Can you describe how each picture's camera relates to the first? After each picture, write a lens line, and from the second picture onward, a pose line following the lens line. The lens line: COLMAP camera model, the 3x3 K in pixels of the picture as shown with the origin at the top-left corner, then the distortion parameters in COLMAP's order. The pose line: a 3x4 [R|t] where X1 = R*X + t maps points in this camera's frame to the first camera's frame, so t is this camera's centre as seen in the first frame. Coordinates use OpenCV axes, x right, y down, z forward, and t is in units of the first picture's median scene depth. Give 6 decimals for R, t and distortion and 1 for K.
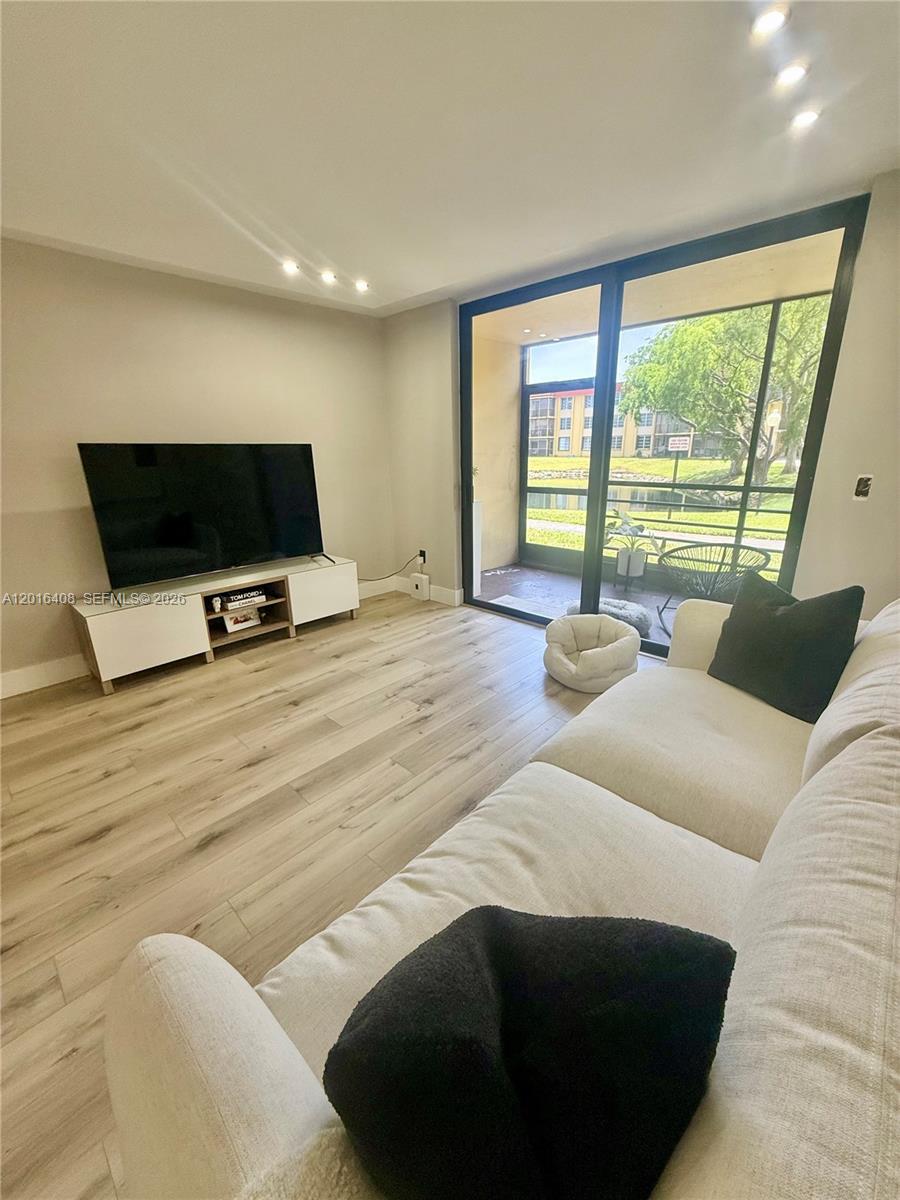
lens RADIAL K [[478.0, 0, 453.3], [0, 478.0, 598.8], [0, 0, 1]] dist [-0.001154, -0.000189]
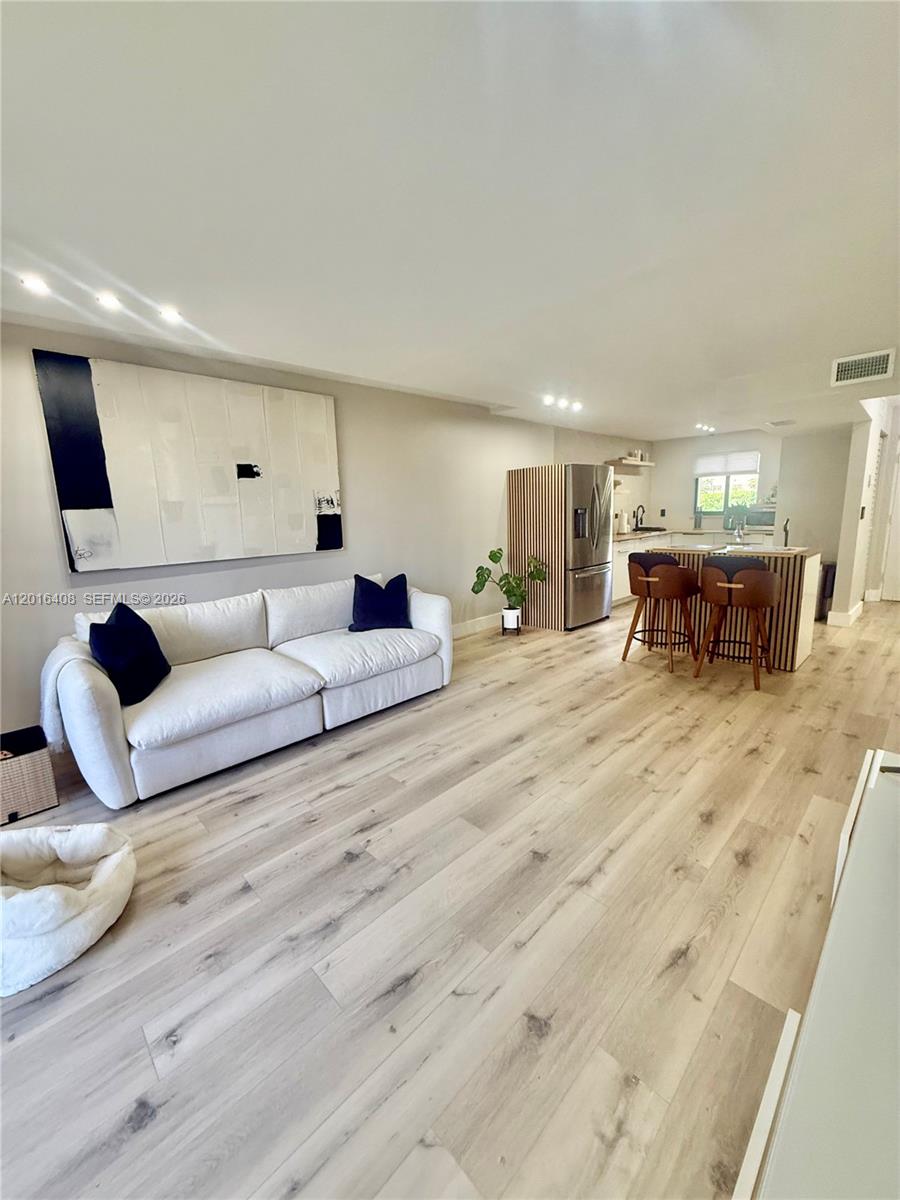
lens RADIAL K [[478.0, 0, 451.6], [0, 478.0, 595.8], [0, 0, 1]] dist [-0.001154, -0.000189]
pose [[-0.997868, 0.039025, 0.052306, -0.240264], [0.058937, 0.883084, 0.465499, -0.427995], [-0.028024, 0.467590, -0.883501, 1.363396]]
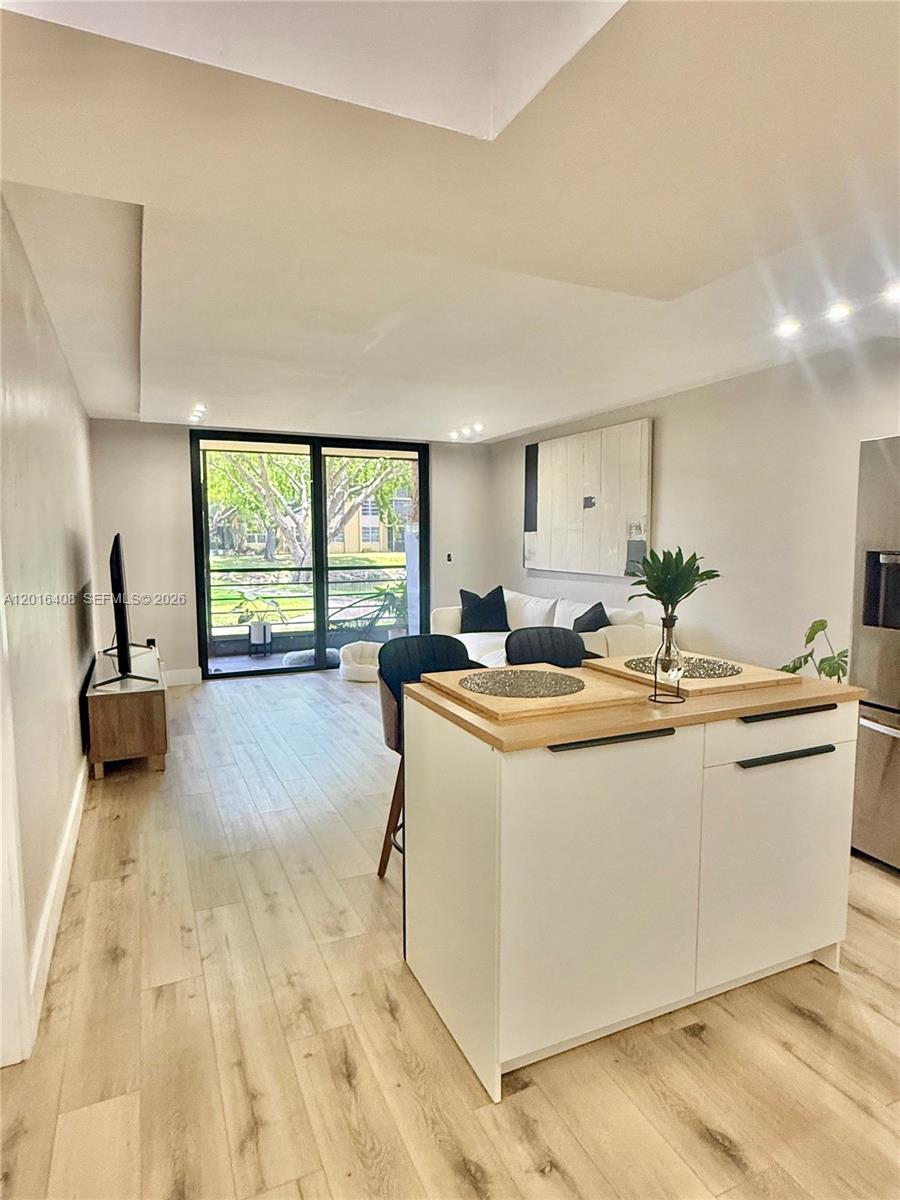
lens RADIAL K [[688.7, 0, 452.9], [0, 688.7, 602.3], [0, 0, 1]] dist [0.000591, -0.000474]
pose [[0.378140, -0.075523, 0.922663, -1.791037], [0.278105, 0.959898, -0.035407, 0.078892], [-0.882988, 0.269986, 0.383979, -0.200914]]
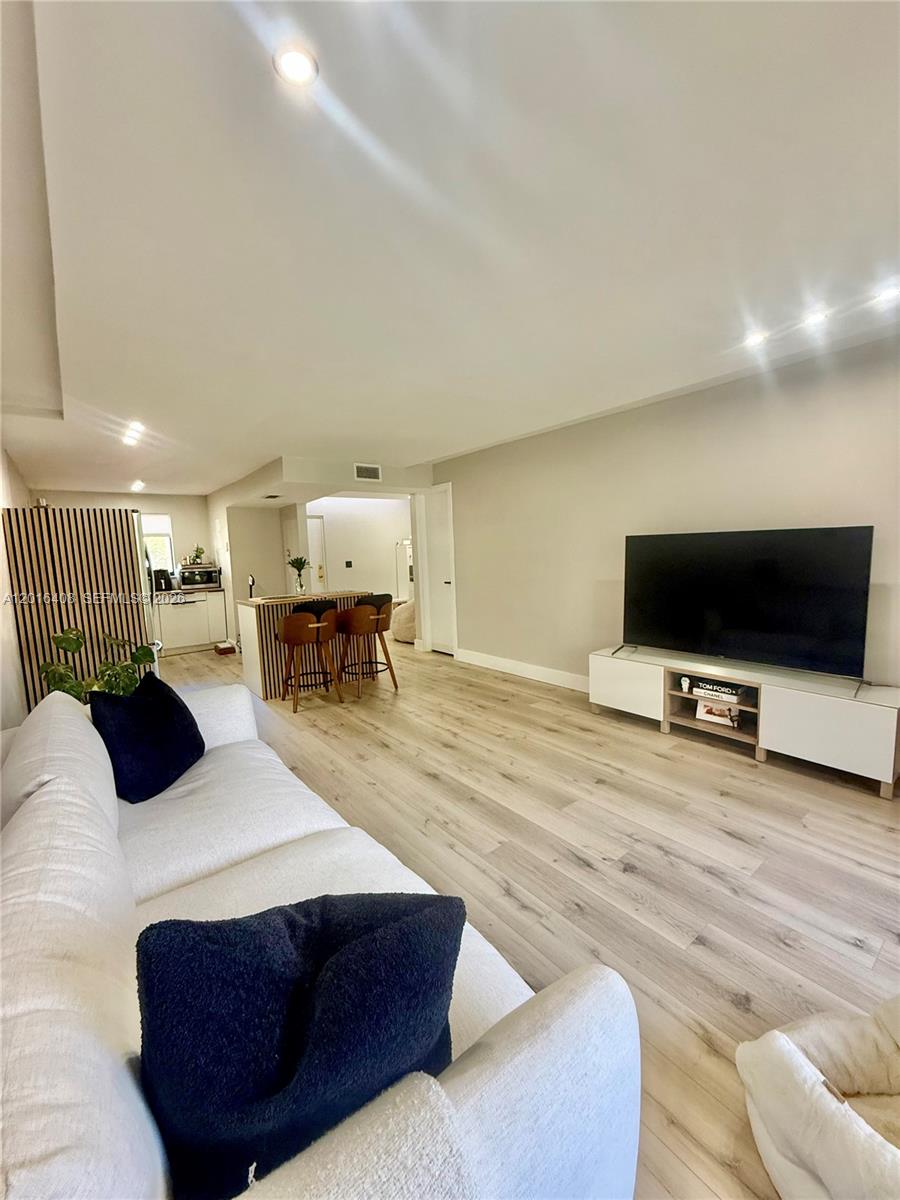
lens RADIAL K [[478.0, 0, 449.7], [0, 478.0, 597.9], [0, 0, 1]] dist [-0.001154, -0.000189]
pose [[-0.152202, 0.120262, -0.981005, 0.636699], [-0.258365, 0.953214, 0.156940, -0.220514], [0.953982, 0.277344, -0.114010, 0.660358]]
